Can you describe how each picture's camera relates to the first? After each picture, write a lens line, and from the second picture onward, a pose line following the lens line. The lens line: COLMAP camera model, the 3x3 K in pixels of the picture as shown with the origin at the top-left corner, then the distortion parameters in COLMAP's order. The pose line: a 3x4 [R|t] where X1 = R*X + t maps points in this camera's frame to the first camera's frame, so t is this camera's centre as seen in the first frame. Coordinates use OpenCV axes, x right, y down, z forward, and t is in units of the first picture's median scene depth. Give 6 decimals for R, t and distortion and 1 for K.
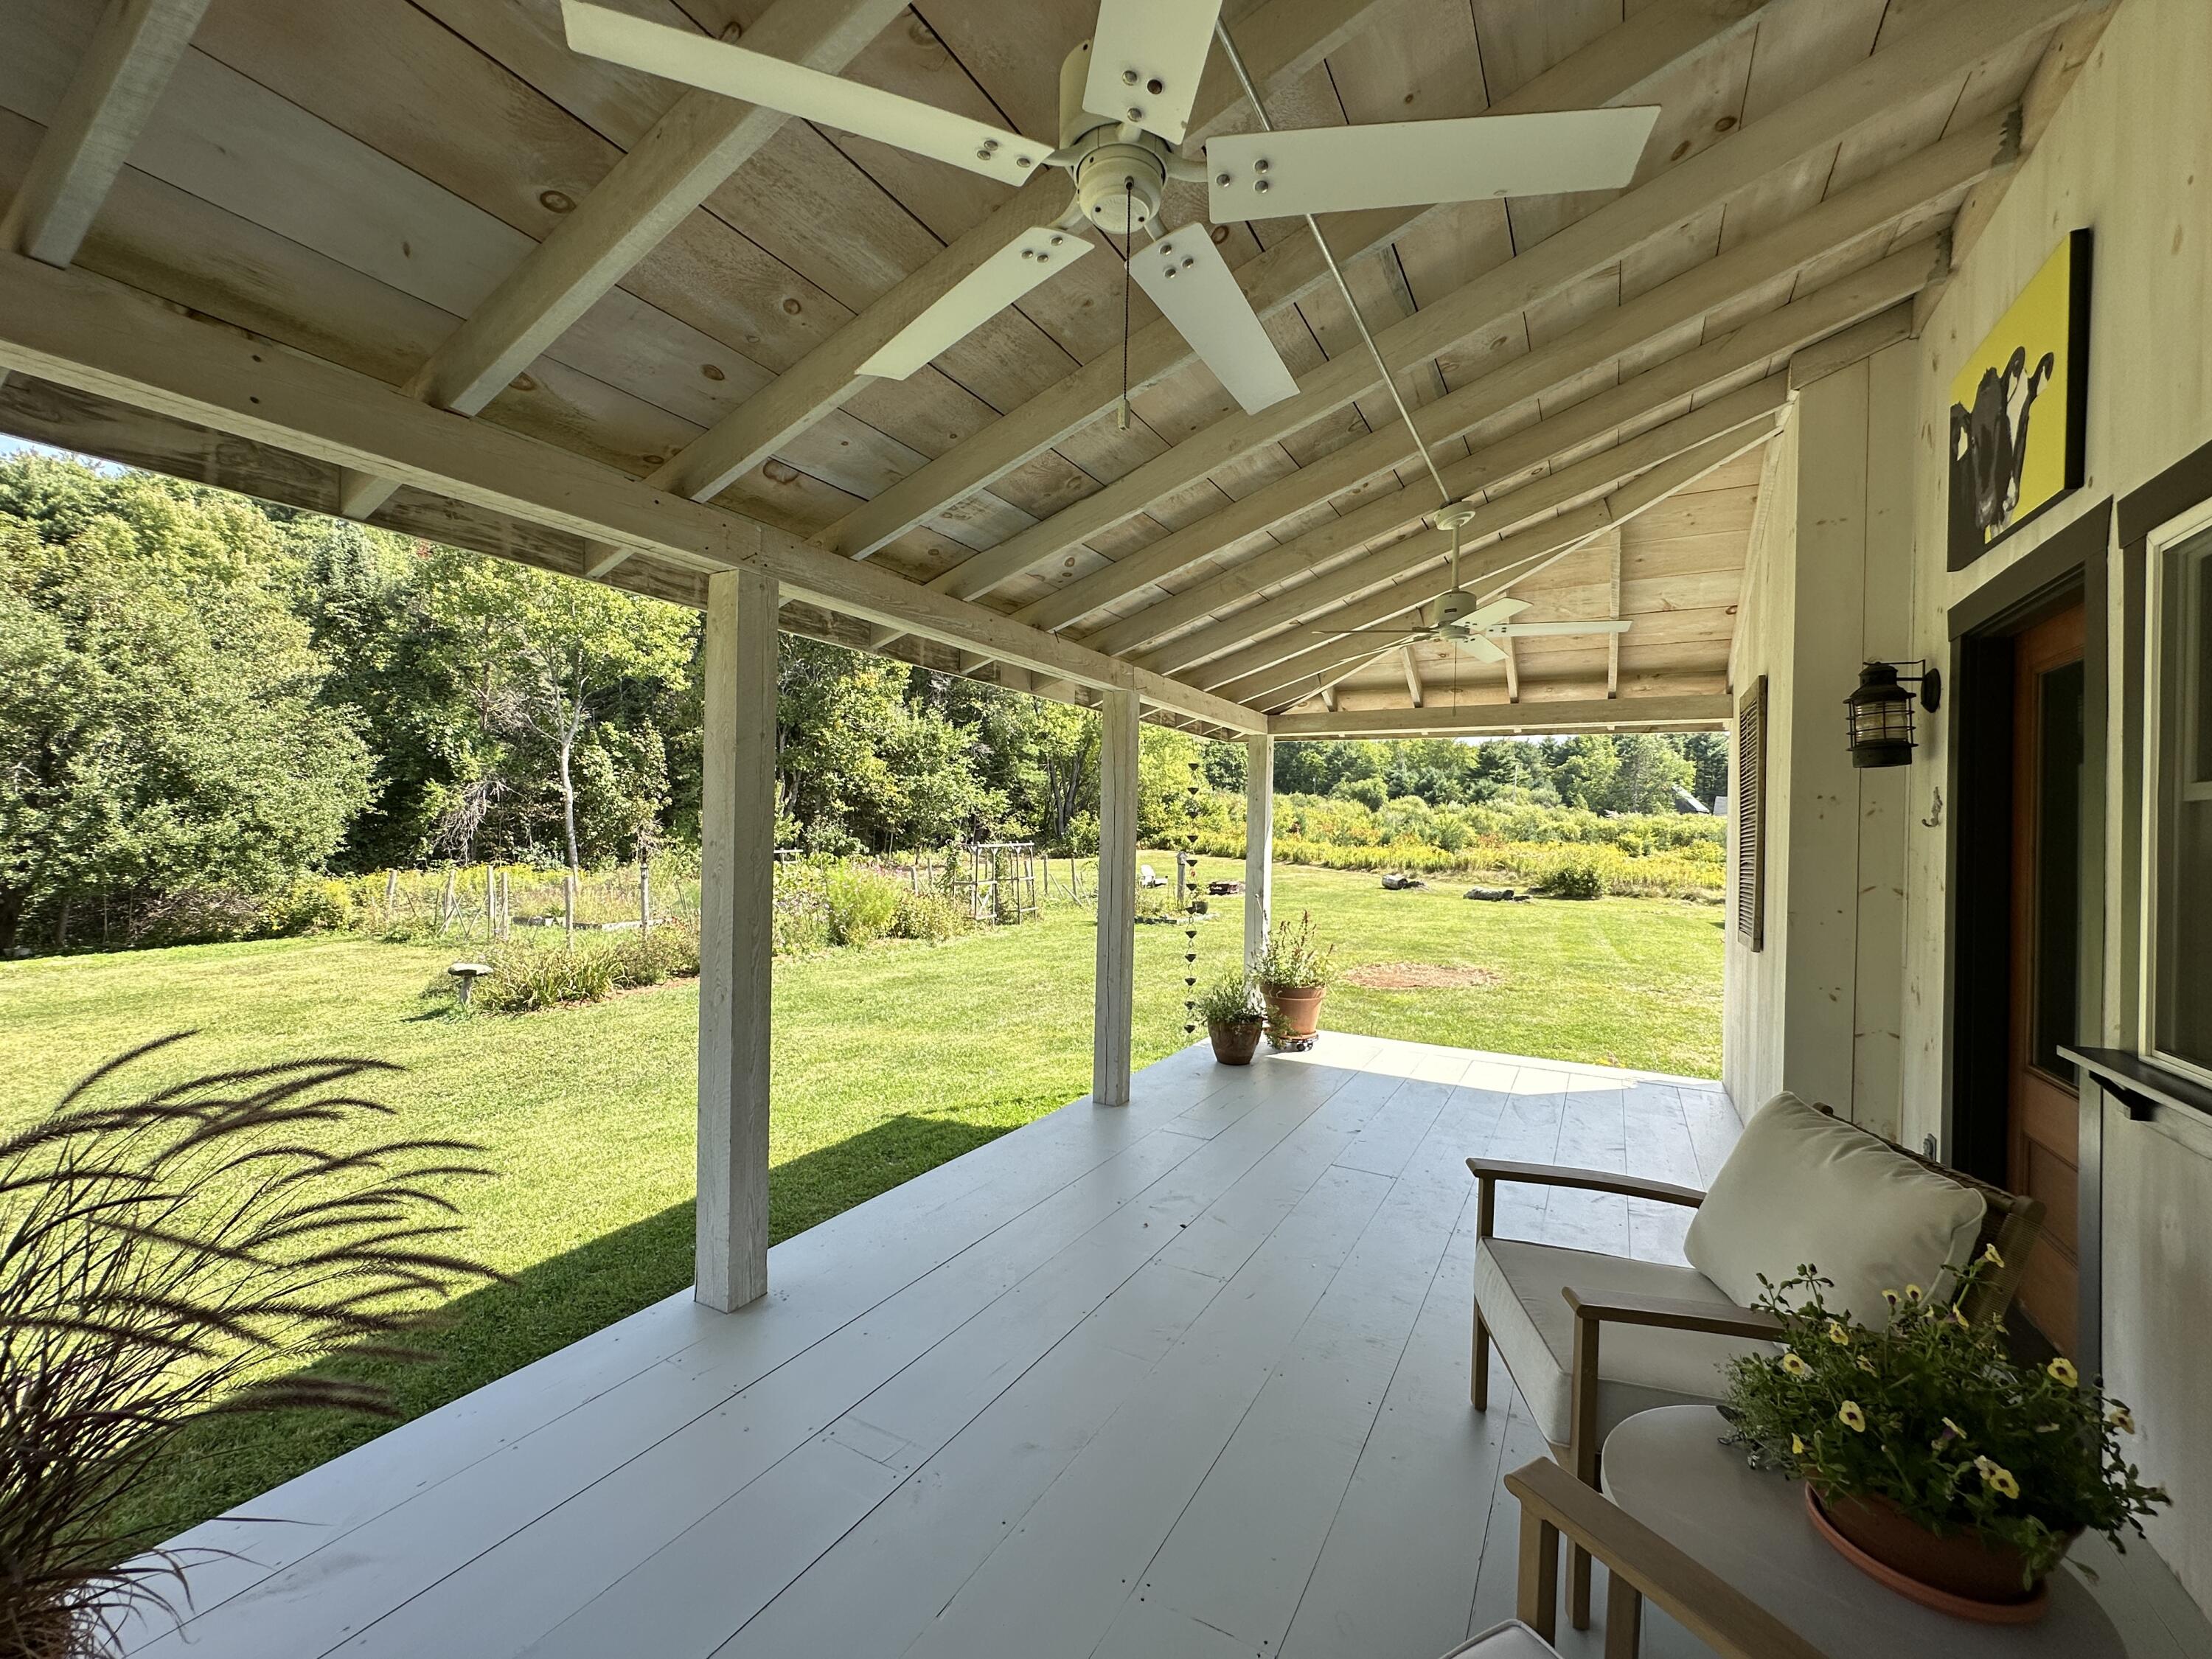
lens RADIAL K [[913.4, 0, 1106.0], [0, 913.4, 829.5], [0, 0, 1]] dist [0.000113, 0.000228]
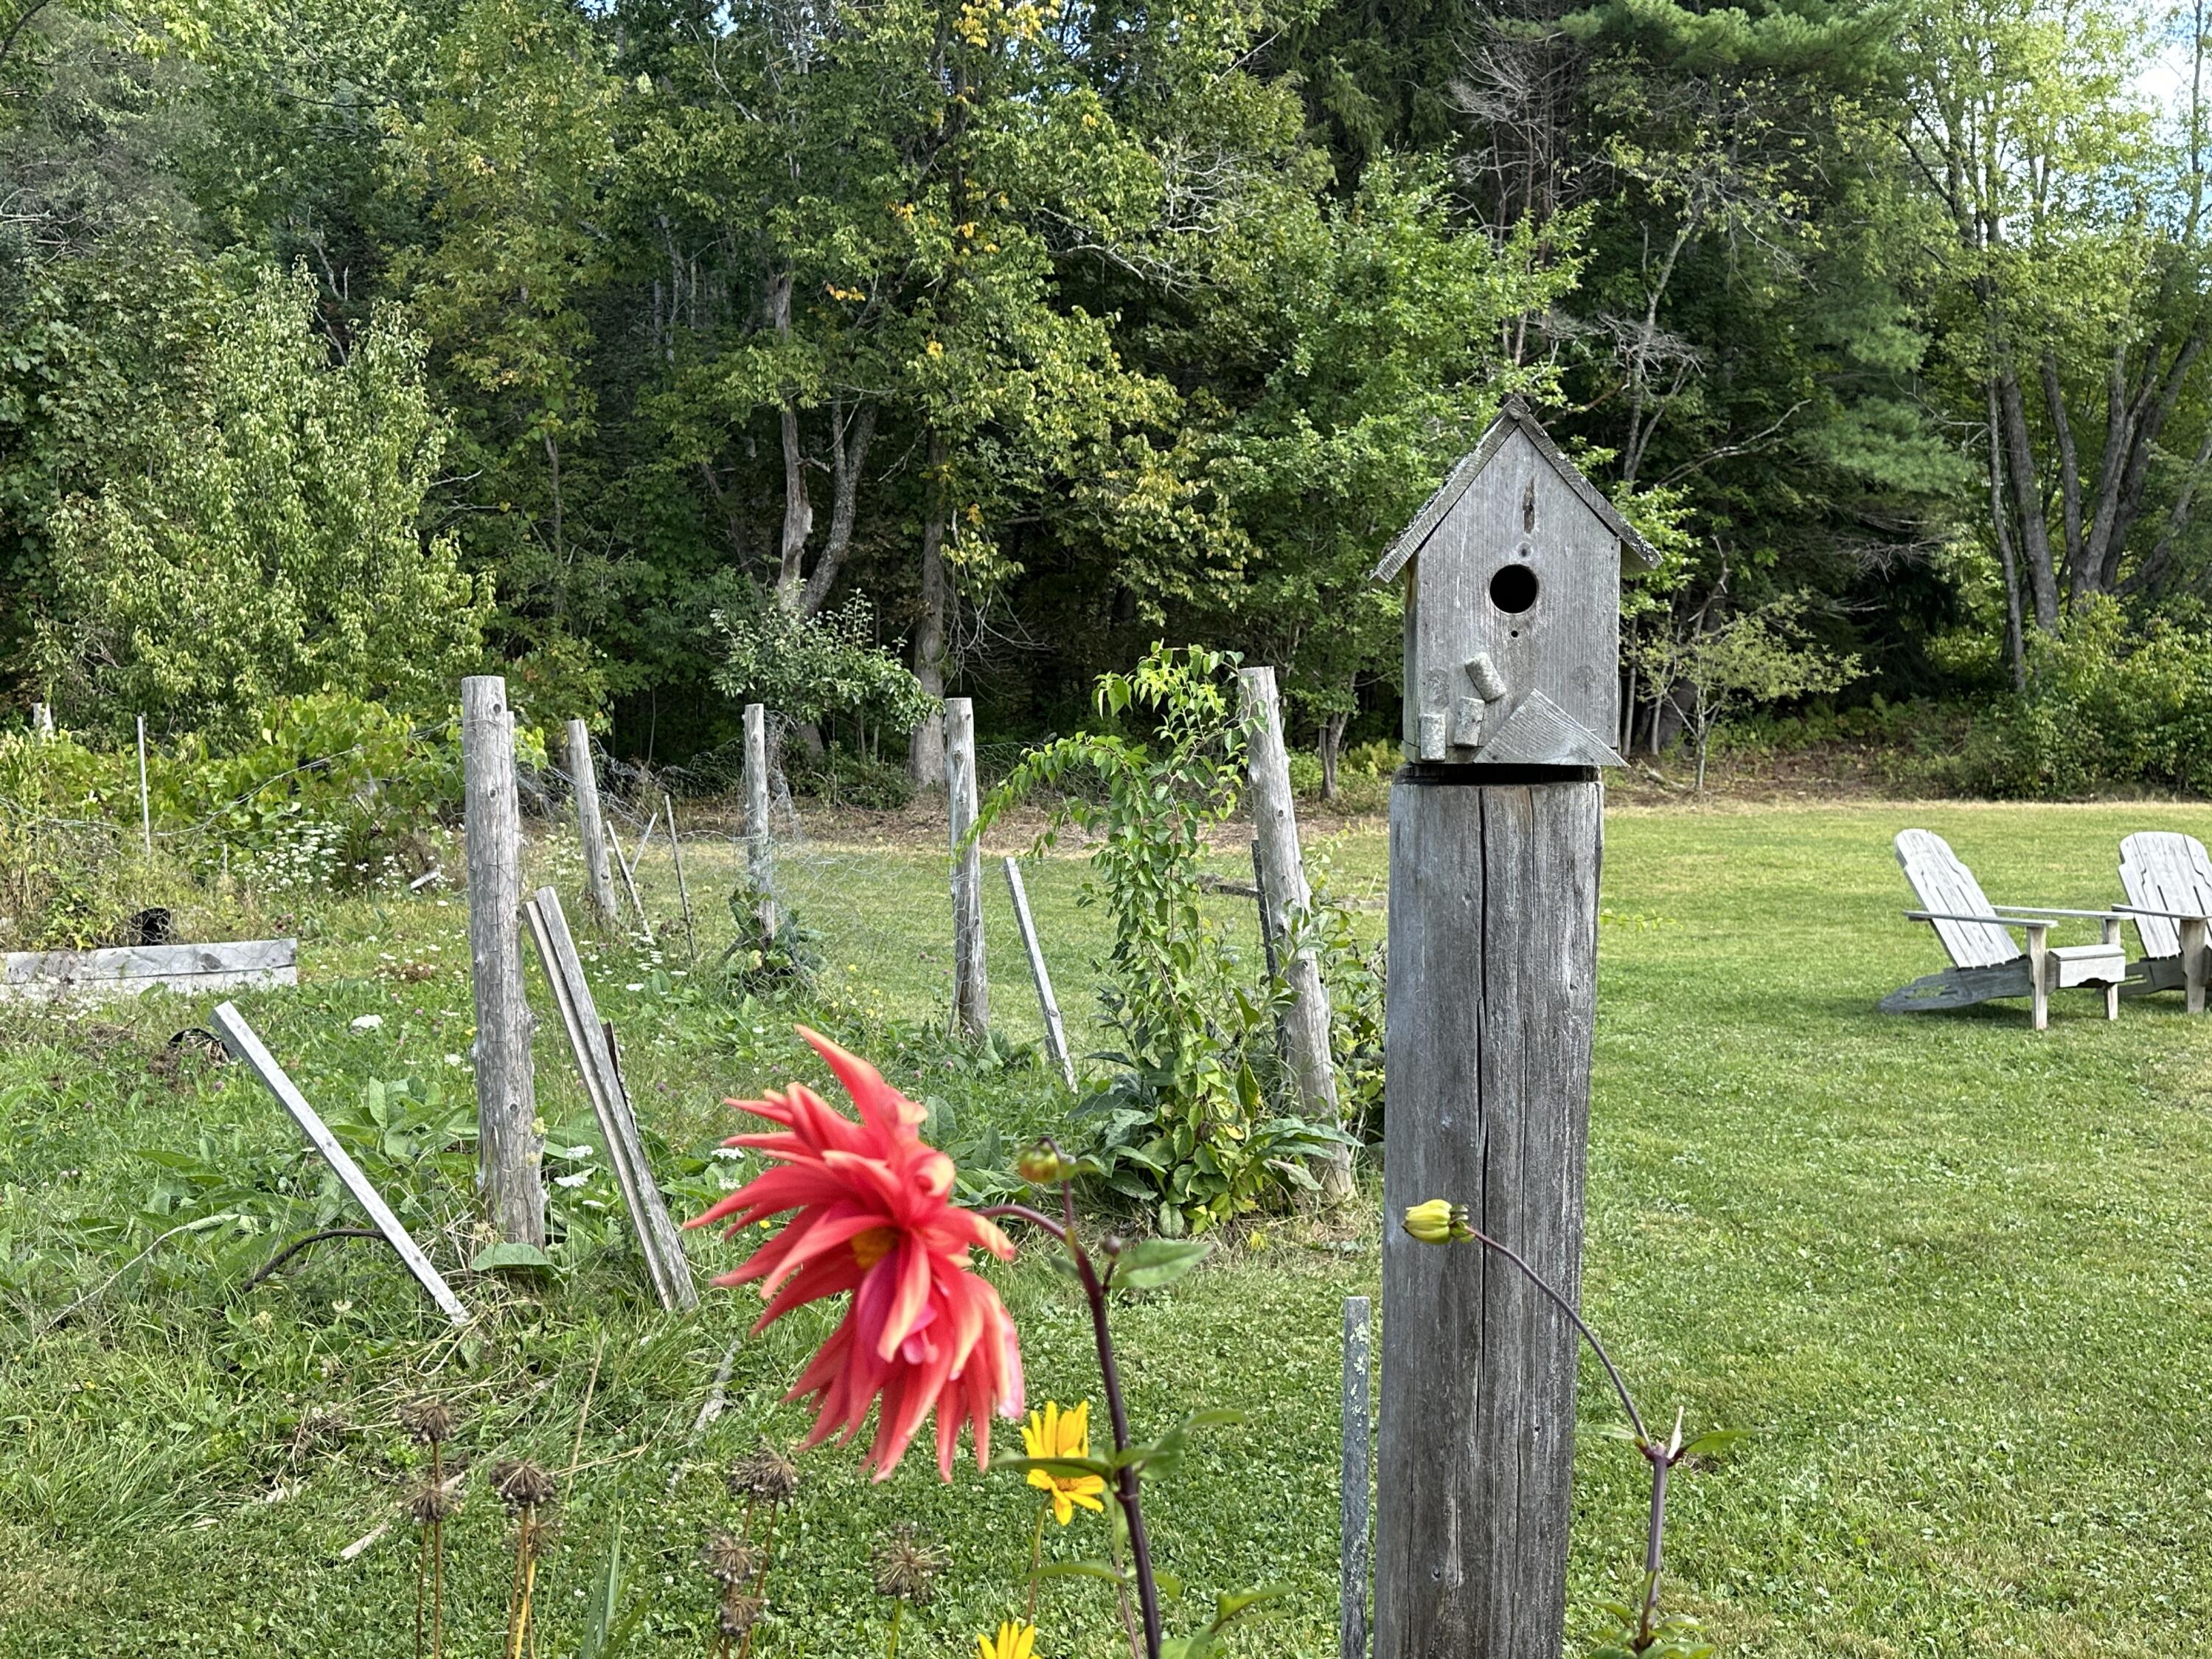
lens RADIAL K [[2300.7, 0, 1106.0], [0, 2300.7, 829.5], [0, 0, 1]] dist [0.083756, -0.000065]
pose [[0.869214, 0.035484, -0.493160, 0.075205], [-0.013983, 0.998787, 0.047220, 0.022490], [0.494238, -0.034148, 0.868656, 0.558576]]
